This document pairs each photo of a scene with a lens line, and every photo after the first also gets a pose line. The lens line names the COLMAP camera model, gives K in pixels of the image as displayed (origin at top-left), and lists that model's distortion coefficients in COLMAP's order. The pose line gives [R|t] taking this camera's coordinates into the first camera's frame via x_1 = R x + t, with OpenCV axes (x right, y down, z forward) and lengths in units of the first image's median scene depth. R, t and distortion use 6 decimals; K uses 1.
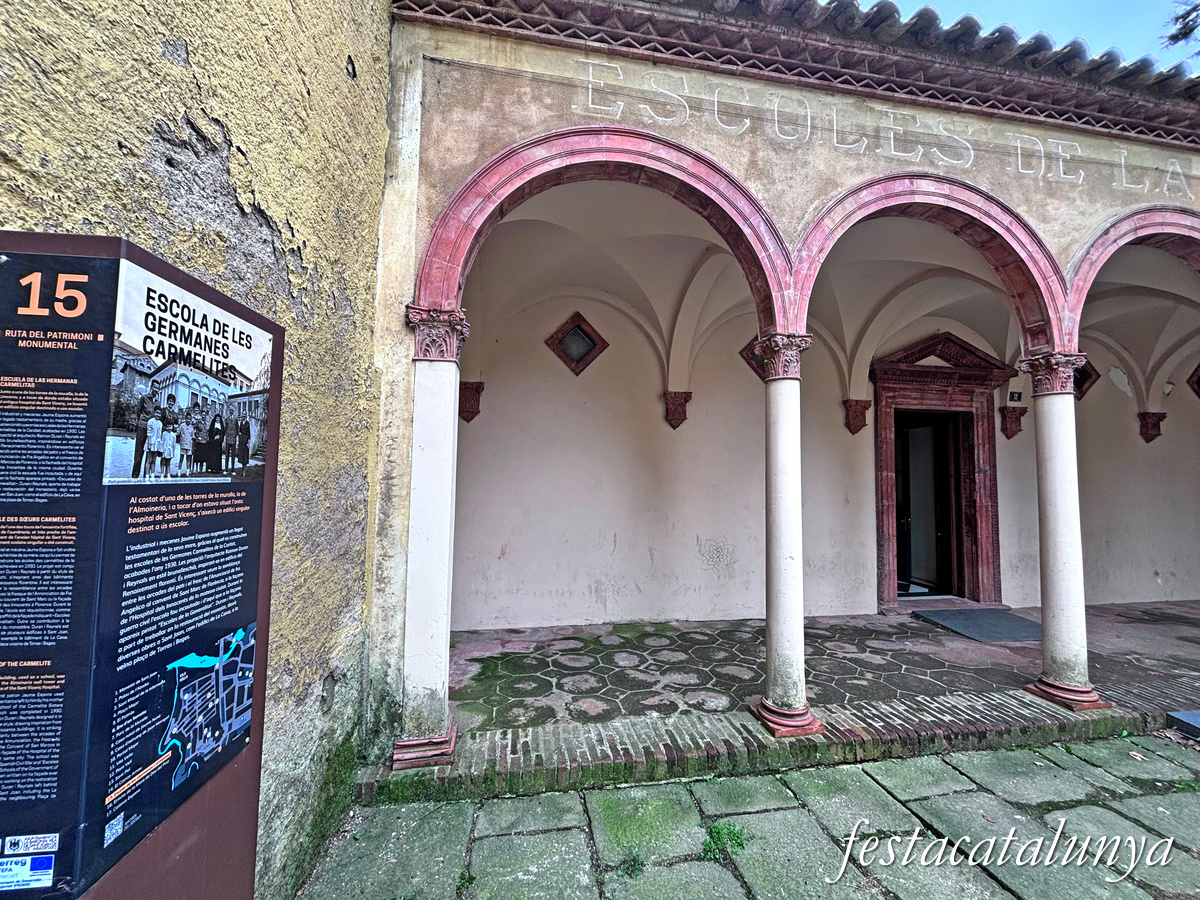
lens RADIAL K [[485.5, 0, 600.0], [0, 485.5, 450.0], [0, 0, 1]] dist [-0.001022, -0.000371]
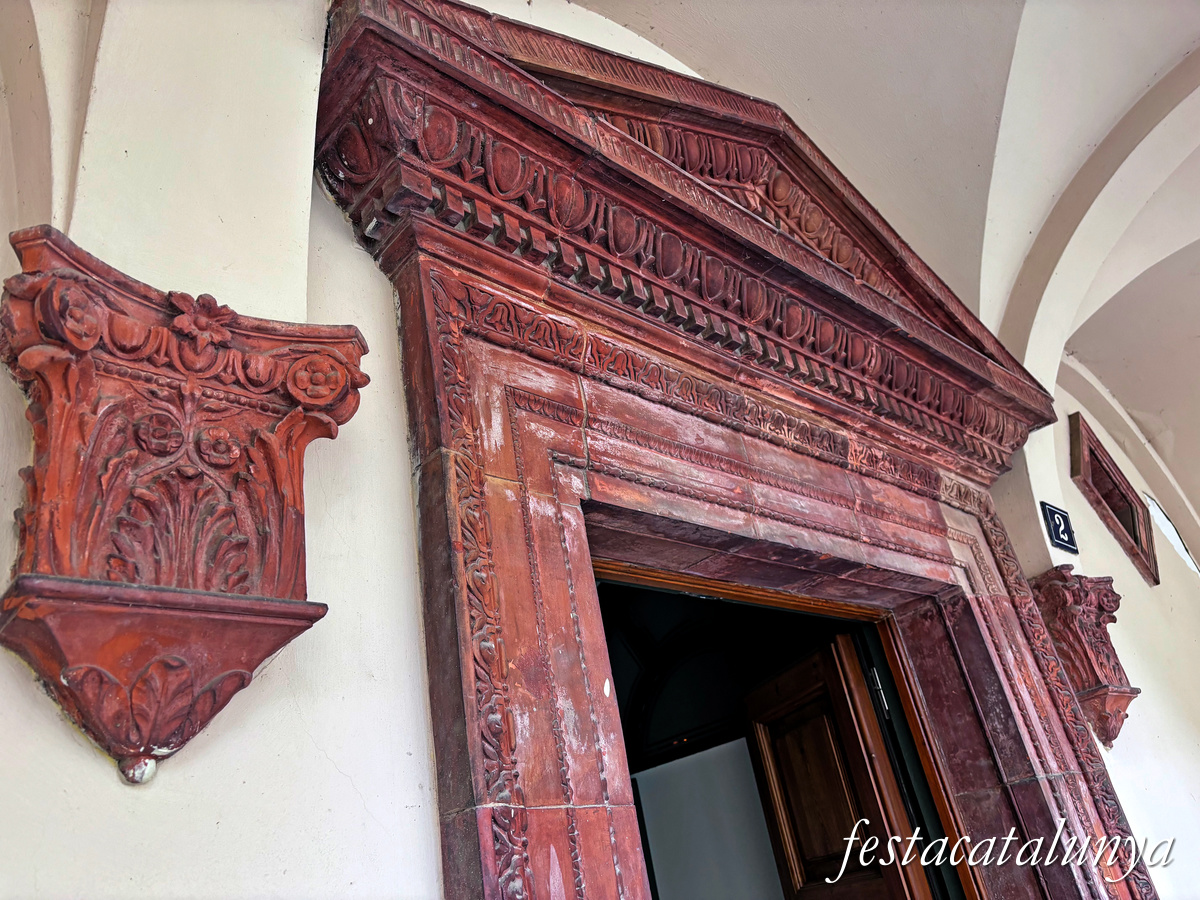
lens RADIAL K [[900.6, 0, 600.0], [0, 900.6, 450.0], [0, 0, 1]] dist [-0.001091, -0.000422]
pose [[0.826419, 0.119846, 0.550153, 0.506428], [0.151014, 0.894109, -0.421621, -0.007477], [-0.542426, 0.431517, 0.720810, 0.864989]]
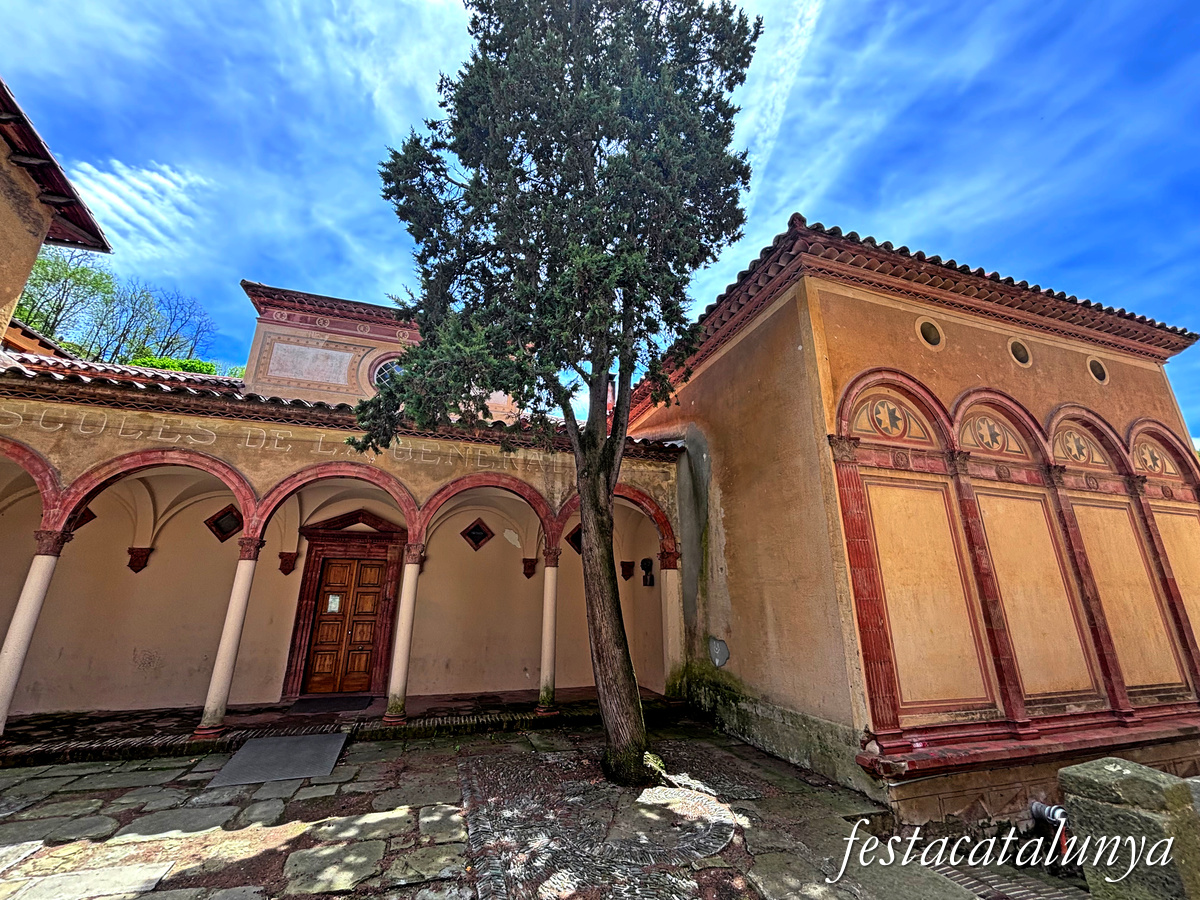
lens RADIAL K [[485.5, 0, 600.0], [0, 485.5, 450.0], [0, 0, 1]] dist [-0.001022, -0.000371]
pose [[0.989118, 0.037809, 0.142183, 1.287517], [-0.002404, 0.970440, -0.241331, -0.048478], [-0.147104, 0.238363, 0.959971, -0.724857]]
